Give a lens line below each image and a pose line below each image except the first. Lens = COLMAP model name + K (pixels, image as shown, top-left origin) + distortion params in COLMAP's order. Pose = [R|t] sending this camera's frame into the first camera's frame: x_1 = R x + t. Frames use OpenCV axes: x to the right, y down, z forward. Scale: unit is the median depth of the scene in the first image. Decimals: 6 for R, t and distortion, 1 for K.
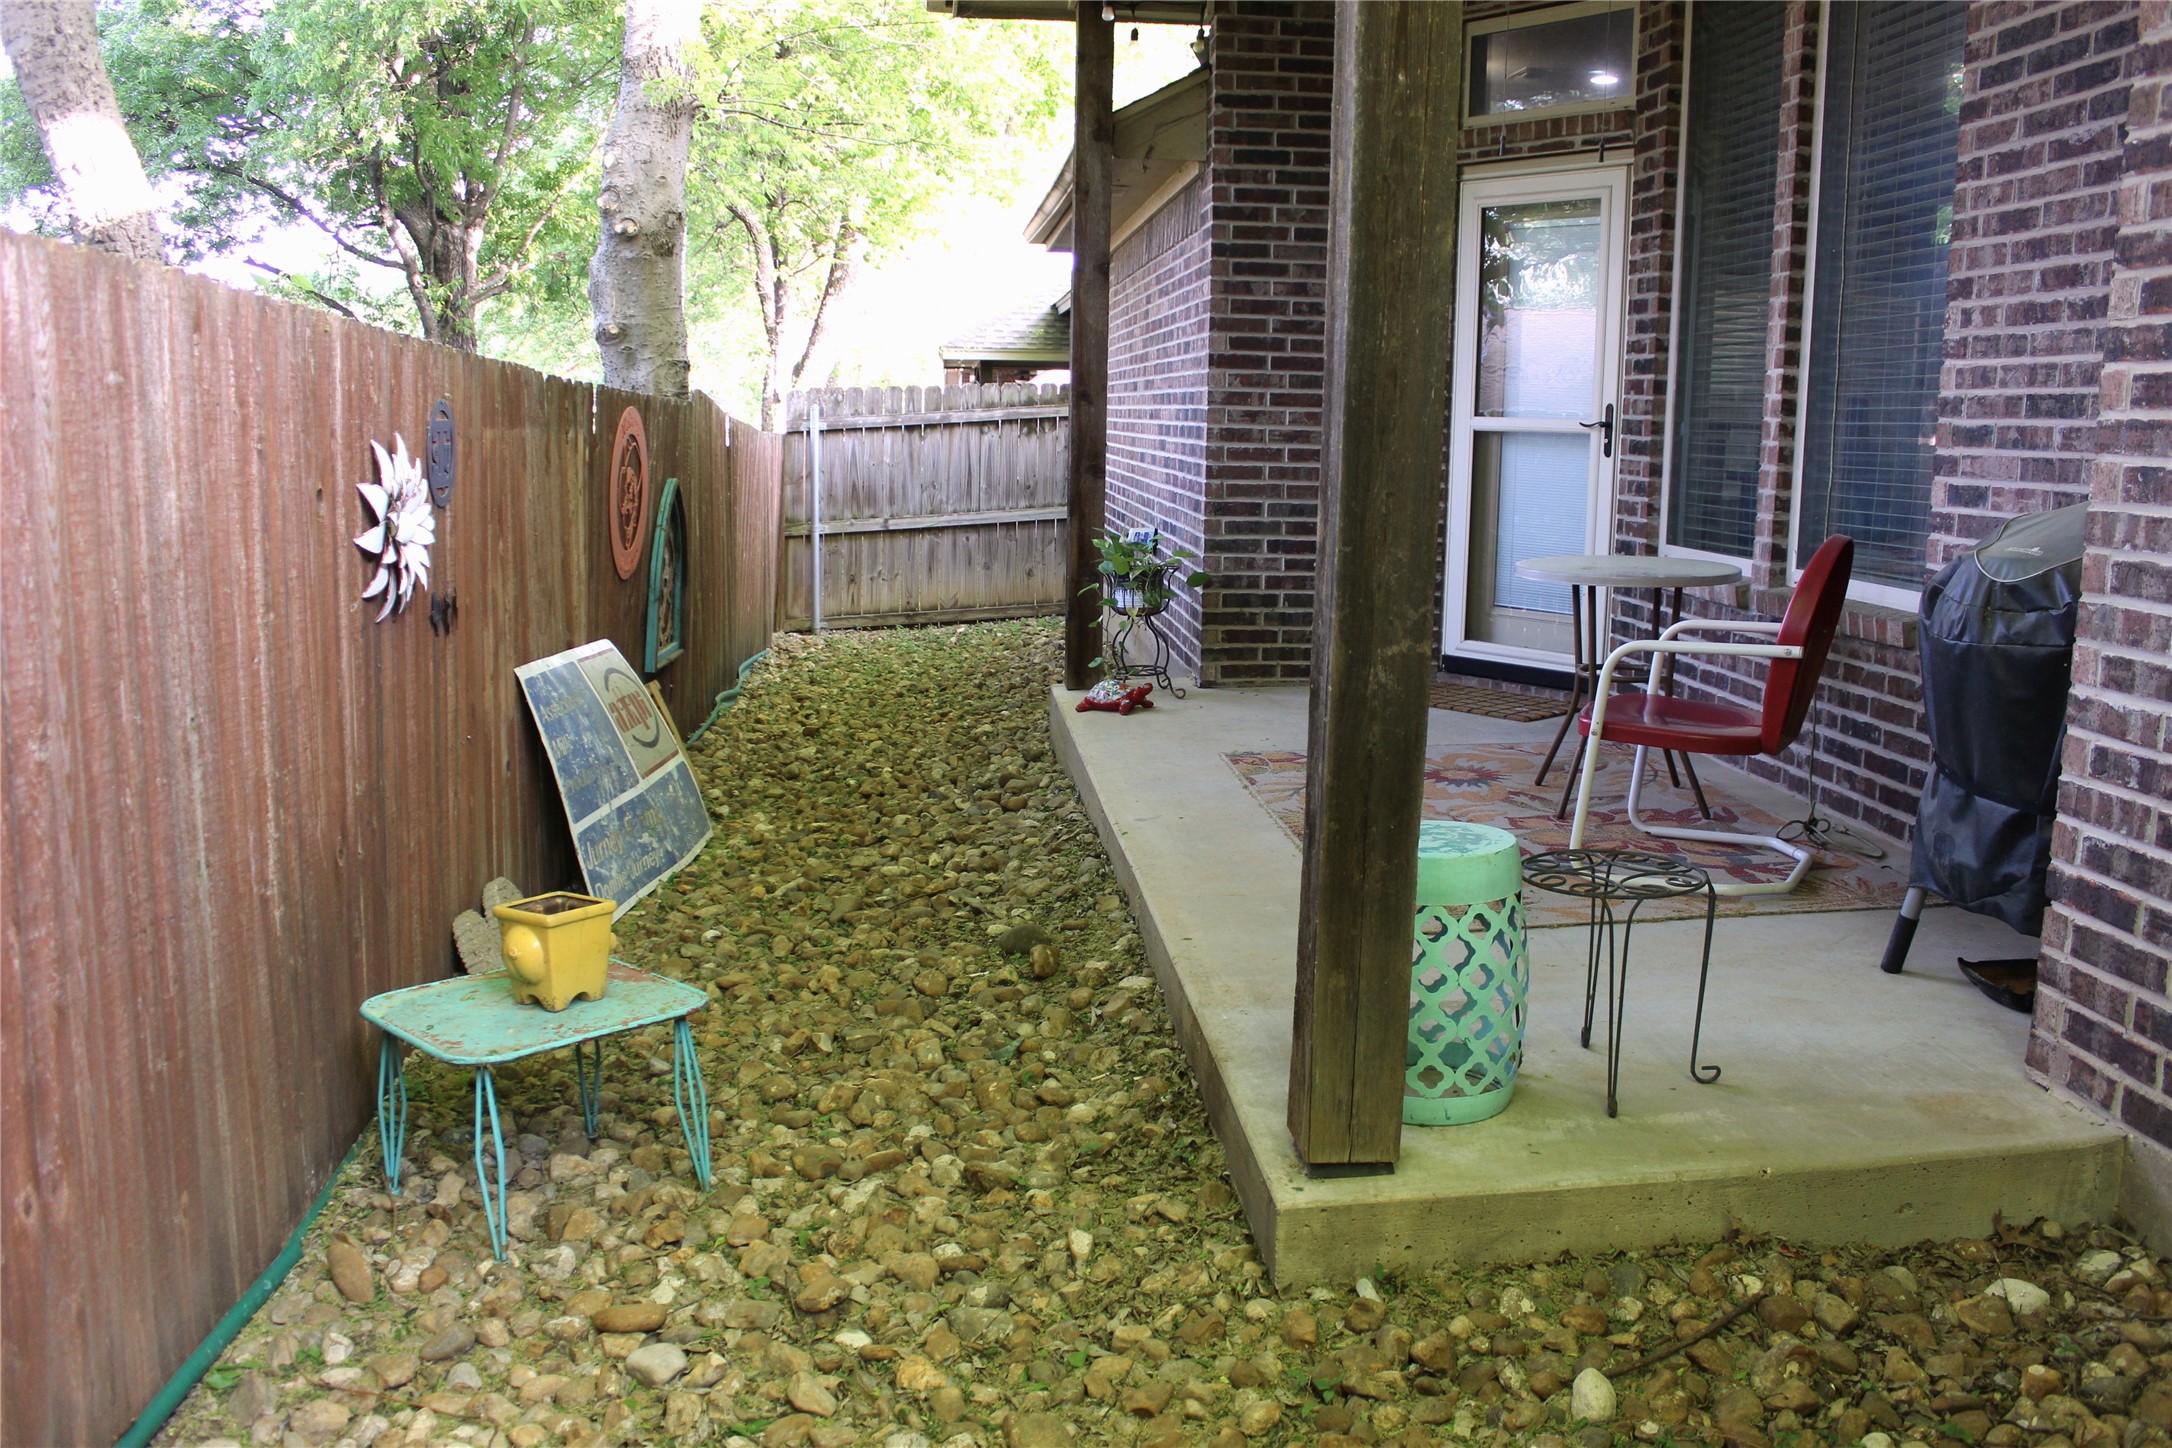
lens RADIAL K [[1825.7, 0, 1086.0], [0, 1825.7, 724.0], [0, 0, 1]] dist [-0.162342, 0.152587]
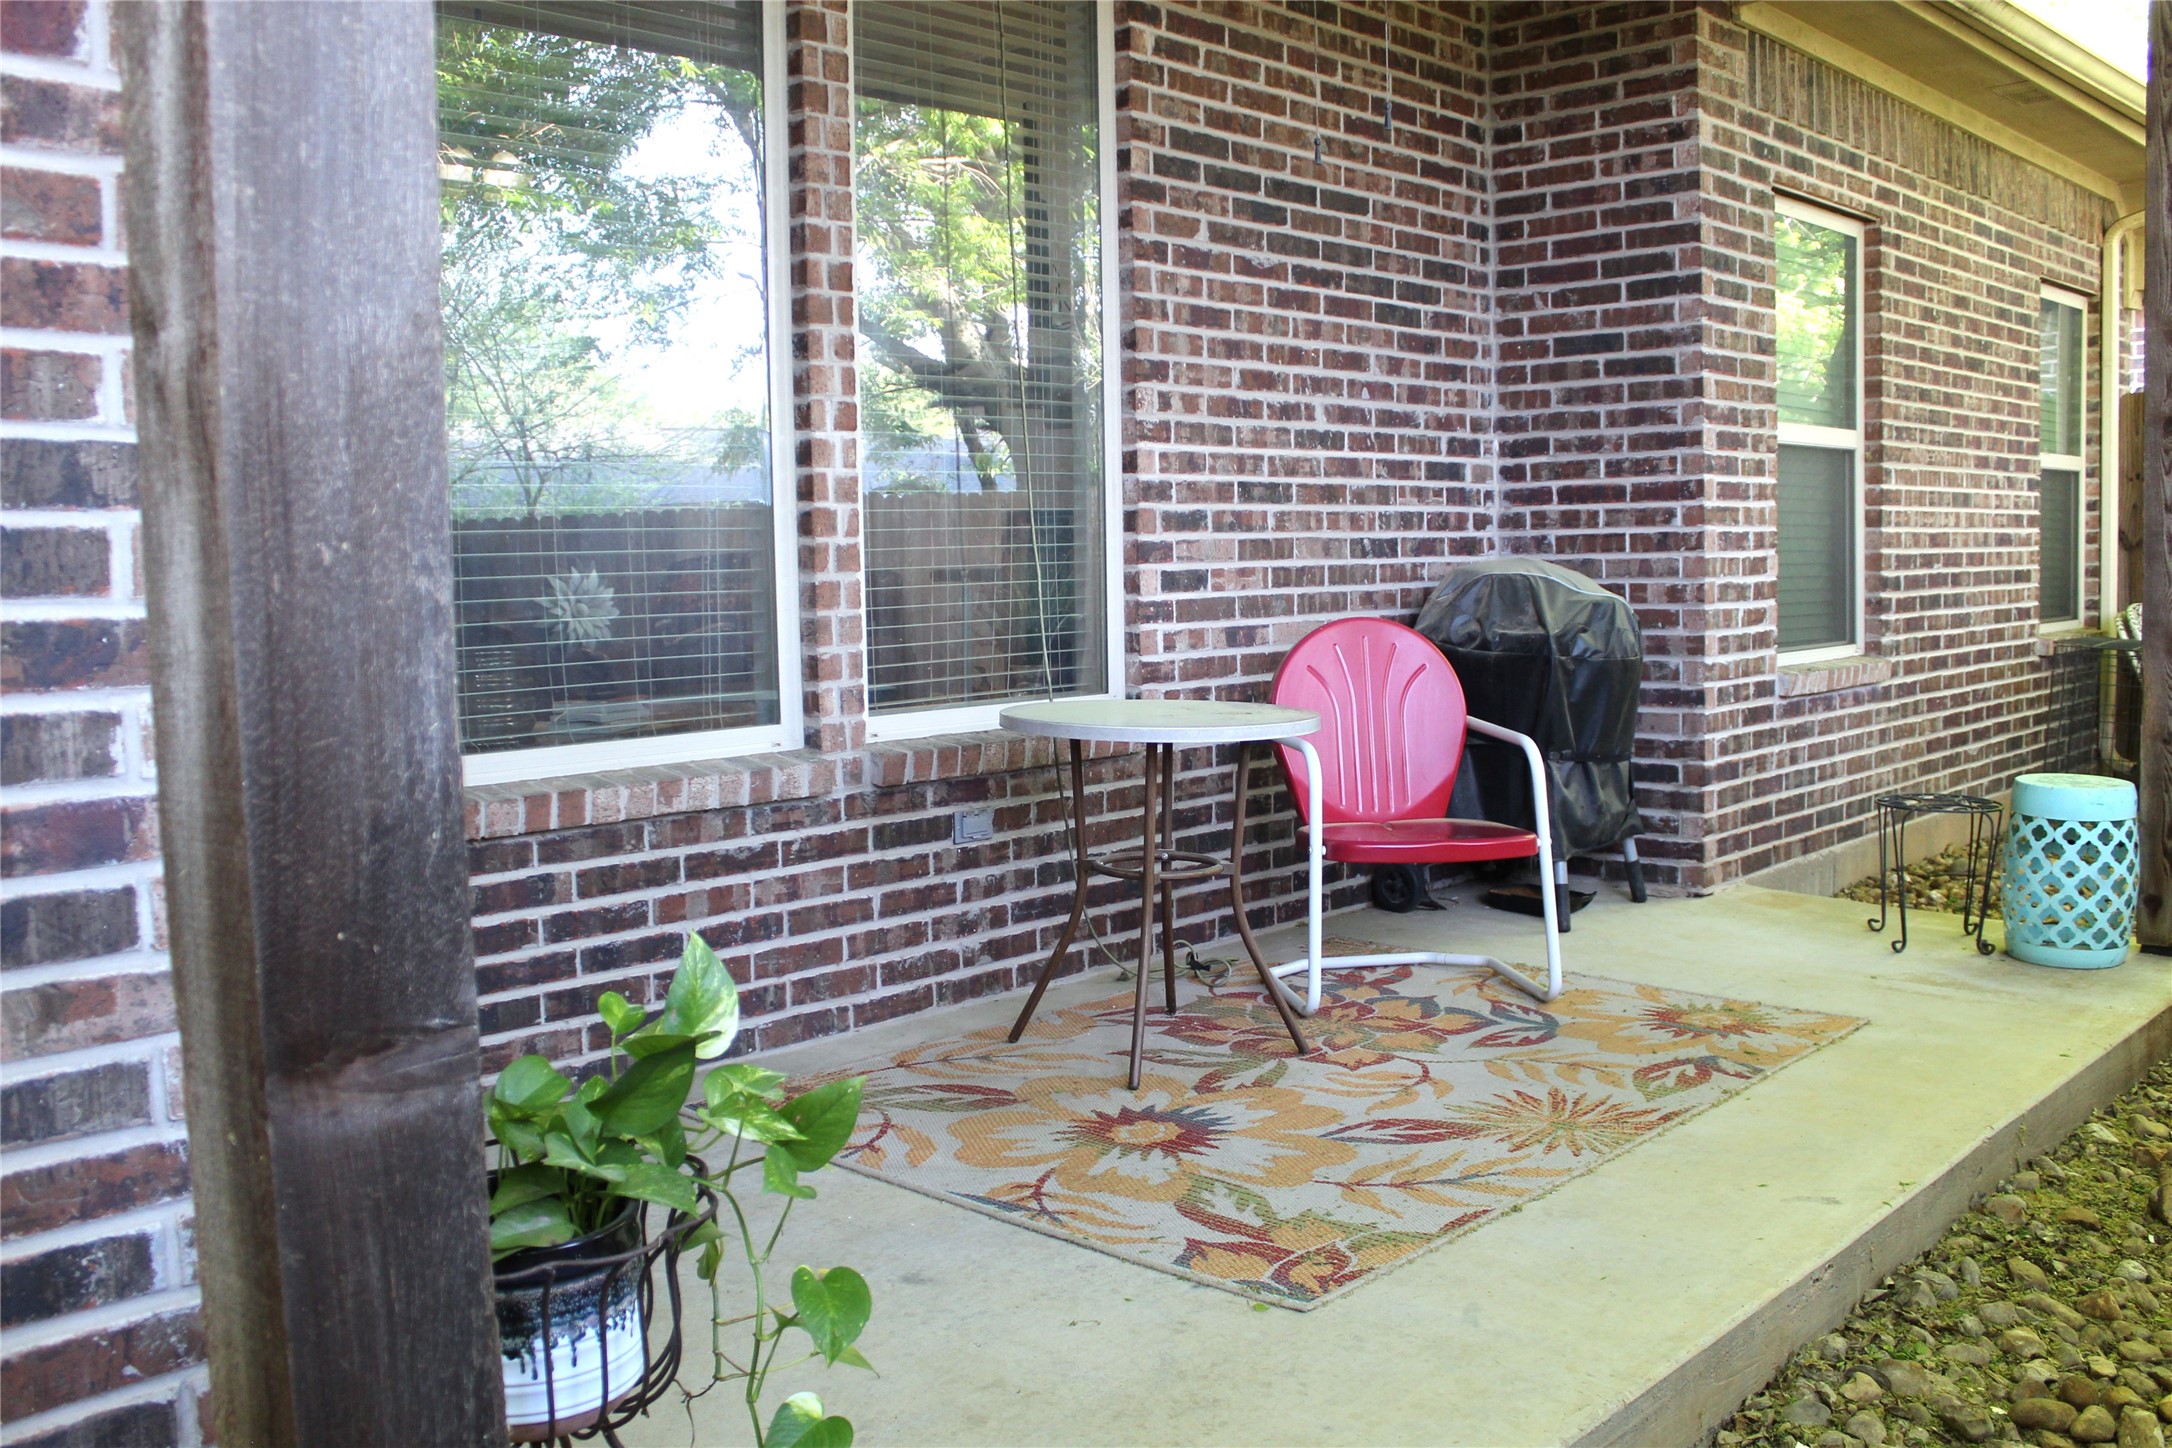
lens RADIAL K [[1922.3, 0, 1113.2], [0, 1922.3, 728.2], [0, 0, 1]] dist [-0.176717, 0.161017]
pose [[-0.673800, -0.066043, 0.735956, -0.190510], [0.134752, 0.968313, 0.210266, -0.194623], [-0.726522, 0.240849, -0.643550, 1.206907]]
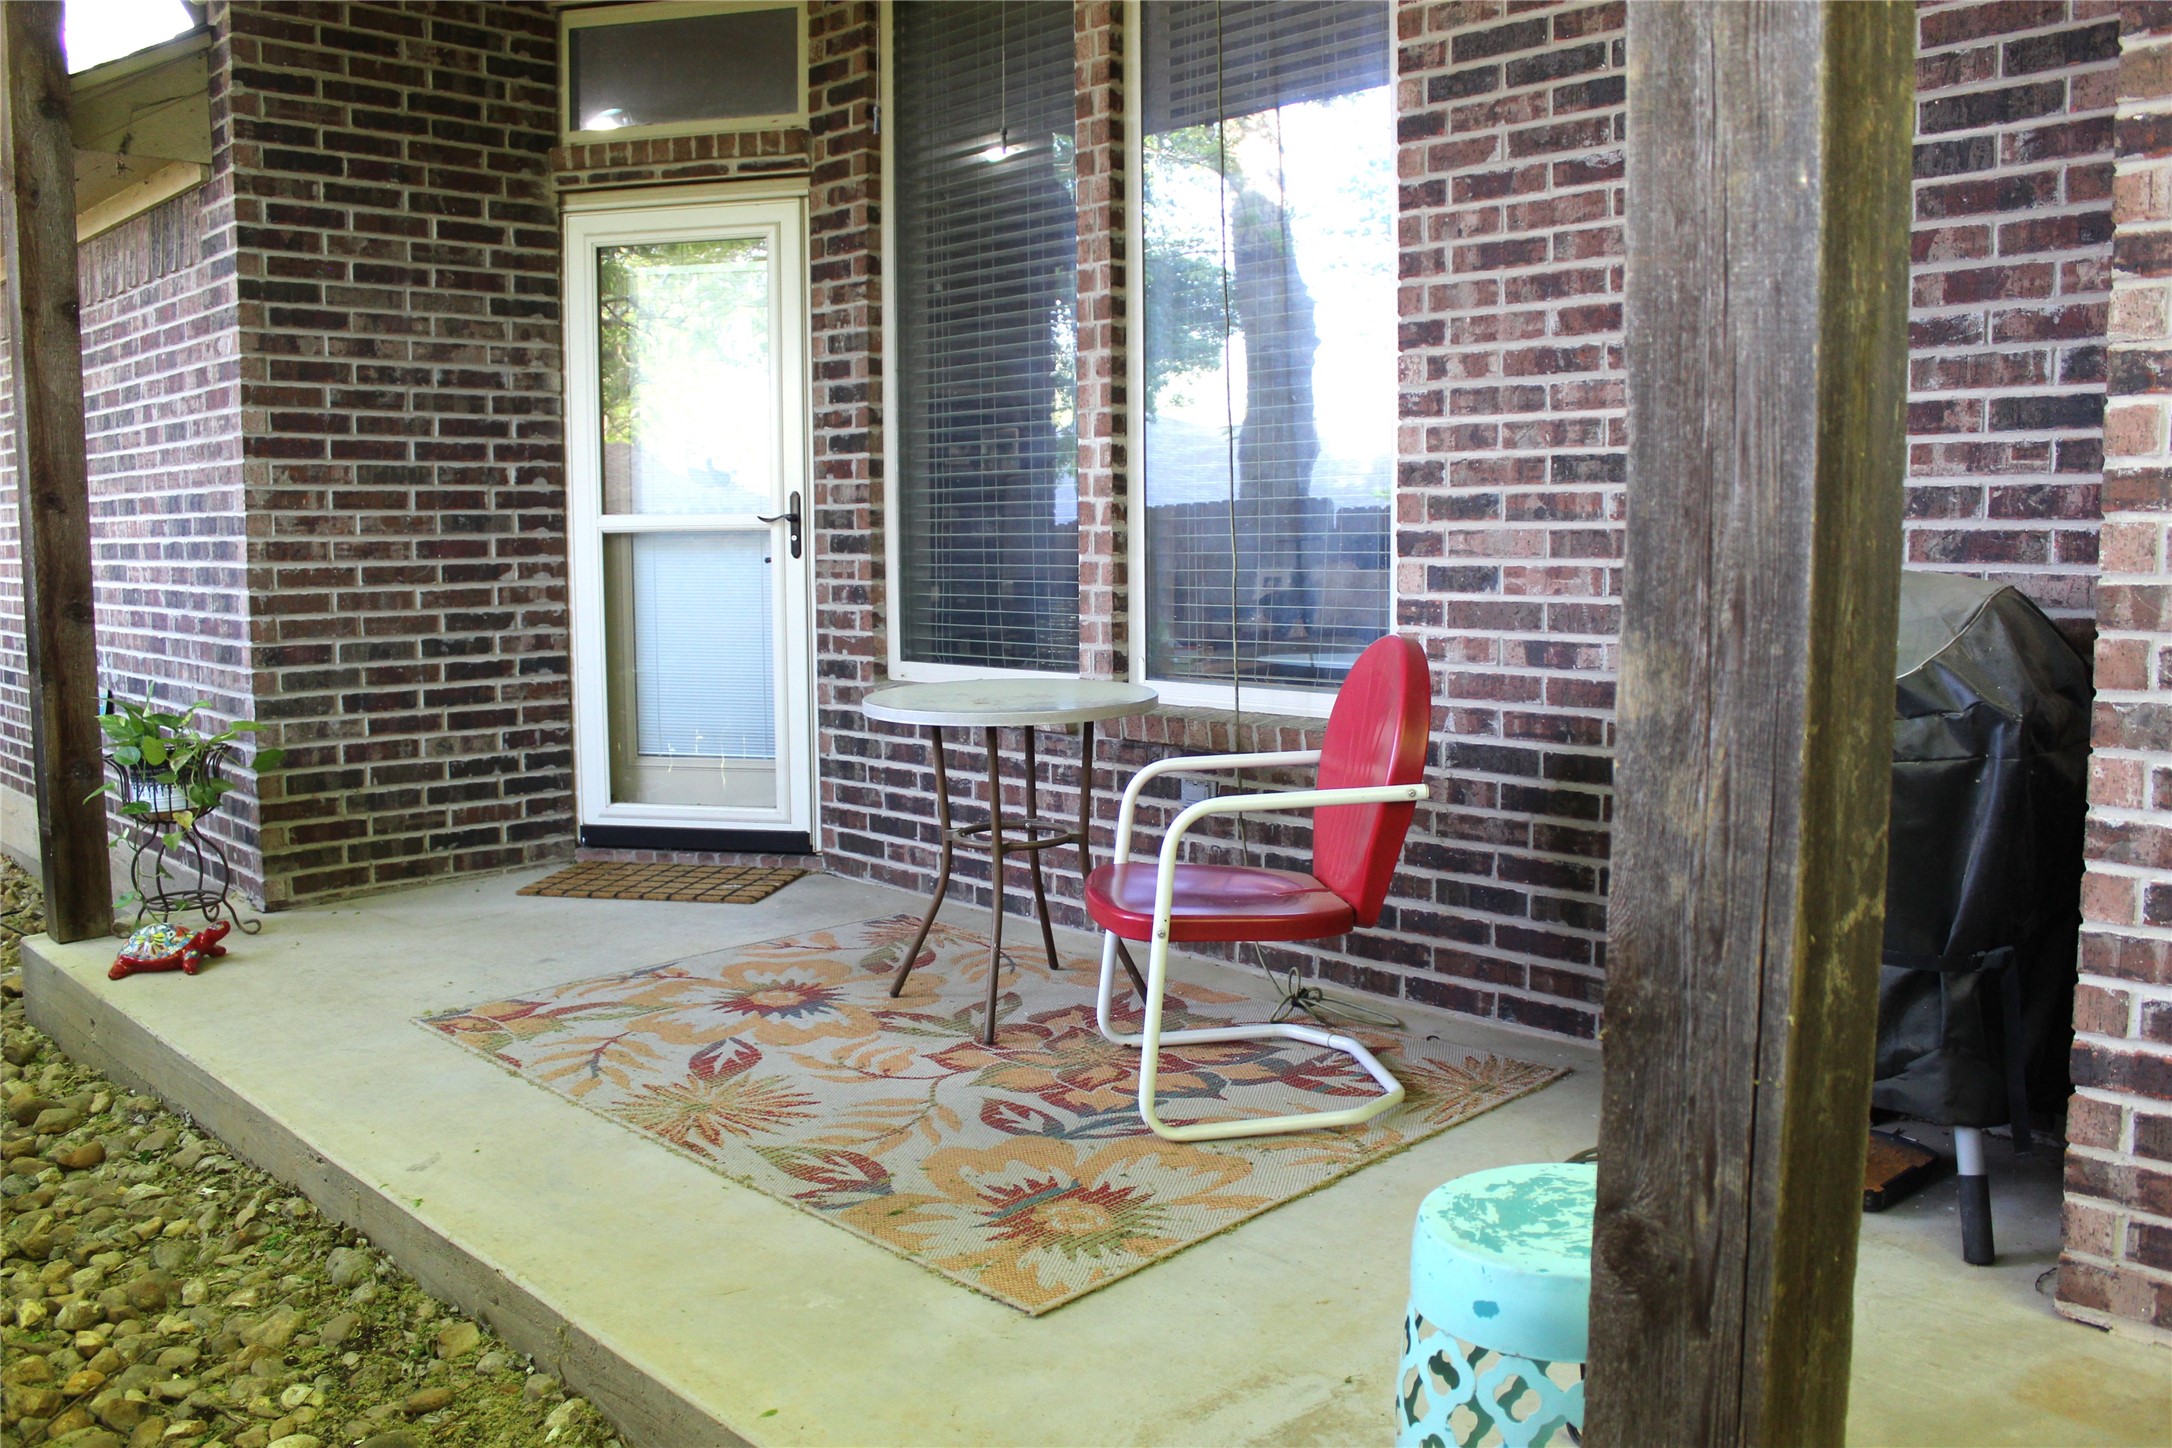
lens RADIAL K [[1850.8, 0, 1102.0], [0, 1850.8, 721.6], [0, 0, 1]] dist [-0.170733, 0.157413]
pose [[0.782755, -0.083345, 0.616724, -0.120728], [0.122472, 0.992242, -0.021350, -0.044579], [-0.610161, 0.092243, 0.786890, 0.295614]]
